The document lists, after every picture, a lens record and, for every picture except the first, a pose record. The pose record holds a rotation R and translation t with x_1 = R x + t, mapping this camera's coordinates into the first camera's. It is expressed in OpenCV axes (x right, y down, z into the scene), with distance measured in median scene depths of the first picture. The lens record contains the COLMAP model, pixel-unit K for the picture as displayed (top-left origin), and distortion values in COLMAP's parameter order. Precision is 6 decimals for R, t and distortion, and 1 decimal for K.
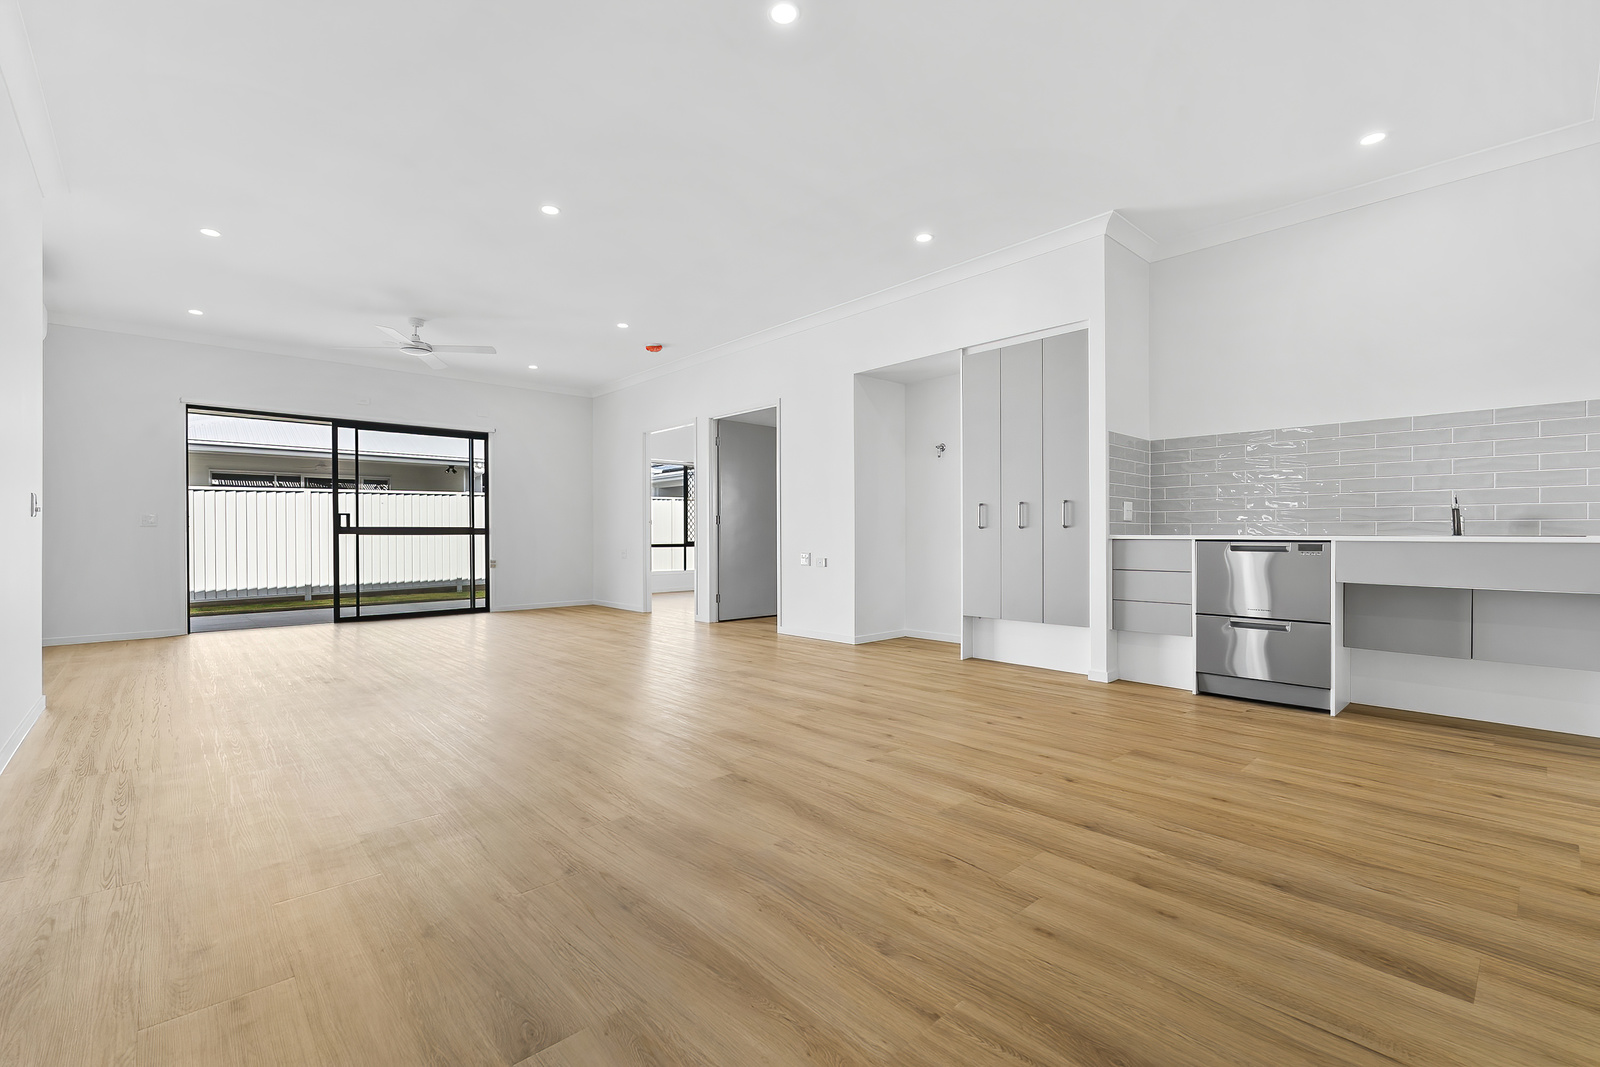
lens RADIAL K [[696.3, 0, 793.3], [0, 696.3, 543.0], [0, 0, 1]] dist [-0.003054, -0.000085]
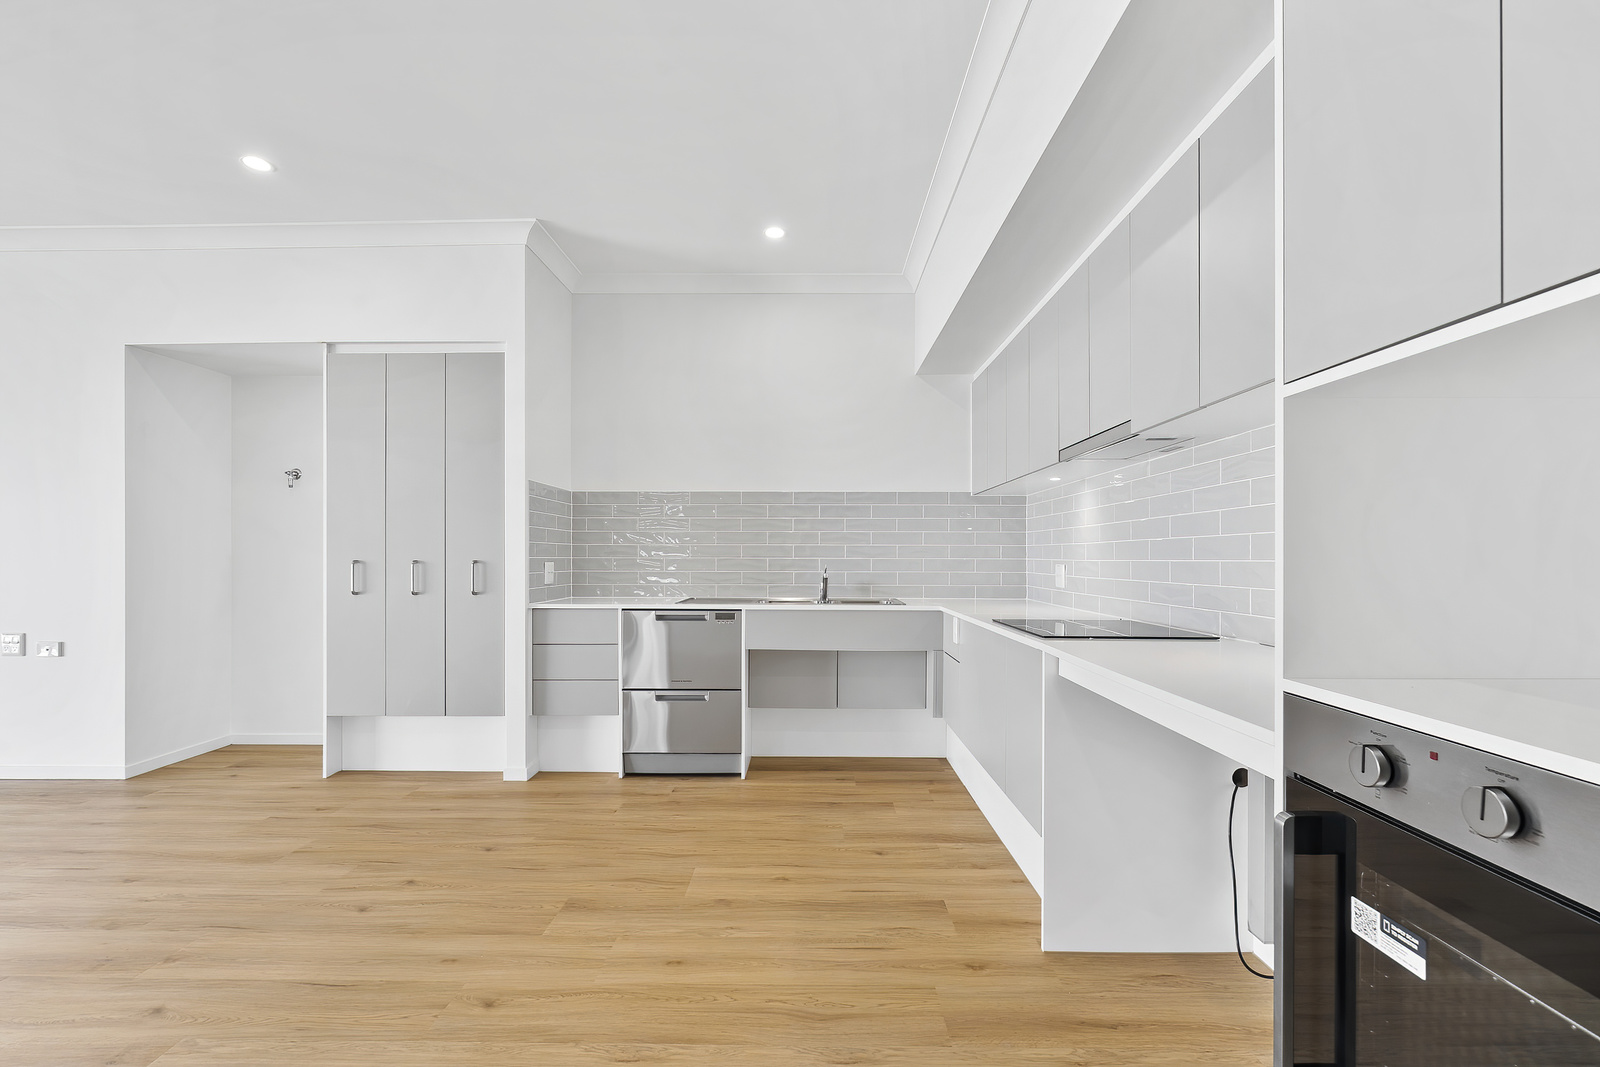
lens RADIAL K [[696.3, 0, 793.3], [0, 696.3, 543.0], [0, 0, 1]] dist [-0.003054, -0.000085]
pose [[0.688055, 0.009175, 0.725600, 0.070532], [0.007324, 0.999781, -0.019587, -0.070907], [-0.725621, 0.018792, 0.687838, 0.208603]]
